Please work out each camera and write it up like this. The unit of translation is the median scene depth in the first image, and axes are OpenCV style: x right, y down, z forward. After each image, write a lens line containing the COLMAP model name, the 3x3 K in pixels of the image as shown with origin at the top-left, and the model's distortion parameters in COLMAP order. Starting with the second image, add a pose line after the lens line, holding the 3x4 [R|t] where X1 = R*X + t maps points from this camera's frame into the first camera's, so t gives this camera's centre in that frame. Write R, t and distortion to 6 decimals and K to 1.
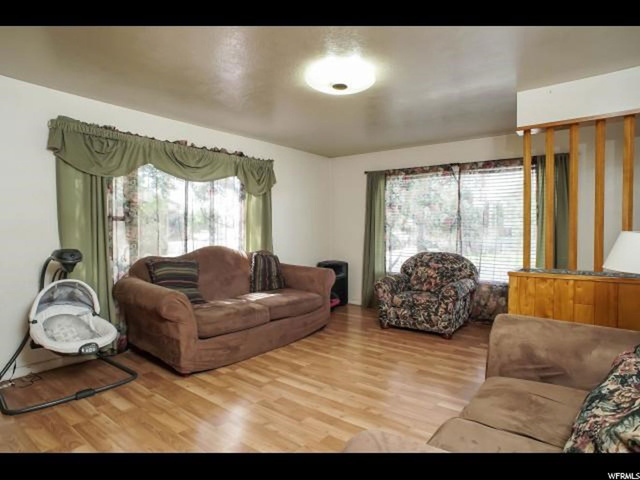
lens RADIAL K [[373.6, 0, 318.6], [0, 373.6, 241.6], [0, 0, 1]] dist [-0.052564, 0.002653]
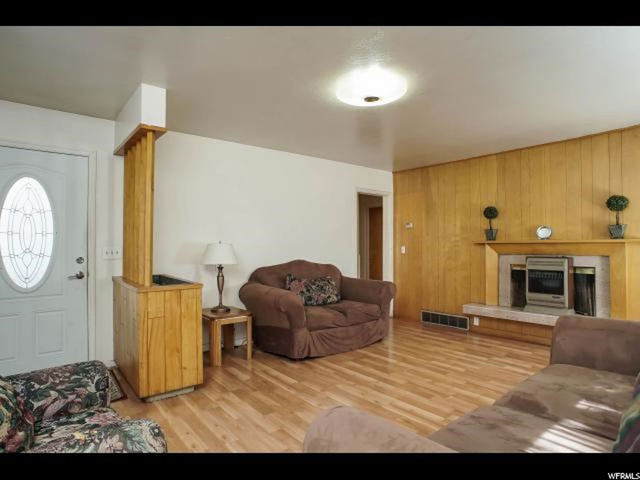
lens RADIAL K [[361.3, 0, 320.0], [0, 361.3, 240.0], [0, 0, 1]] dist [-0.044512, 0.000617]
pose [[-0.974406, 0.009738, 0.224583, -0.017702], [0.011424, 0.999915, 0.006208, -0.026274], [-0.224503, 0.008615, -0.974435, 1.250282]]
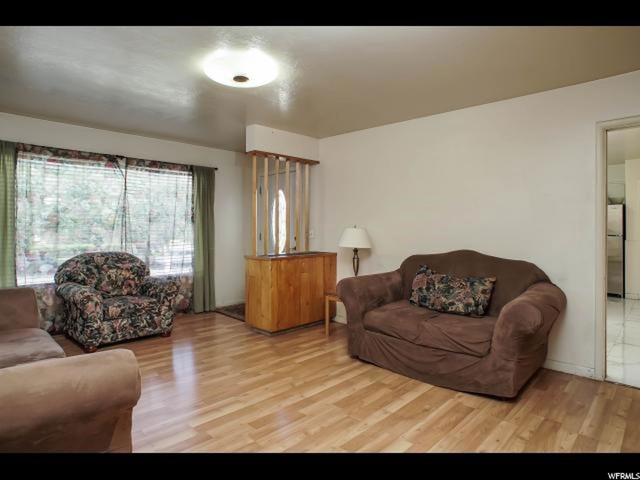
lens RADIAL K [[373.6, 0, 318.6], [0, 373.6, 241.6], [0, 0, 1]] dist [-0.052564, 0.002653]
pose [[0.104313, -0.036878, 0.993861, -0.553363], [0.026676, 0.999056, 0.034271, -0.014677], [-0.994187, 0.022938, 0.105199, 0.448542]]
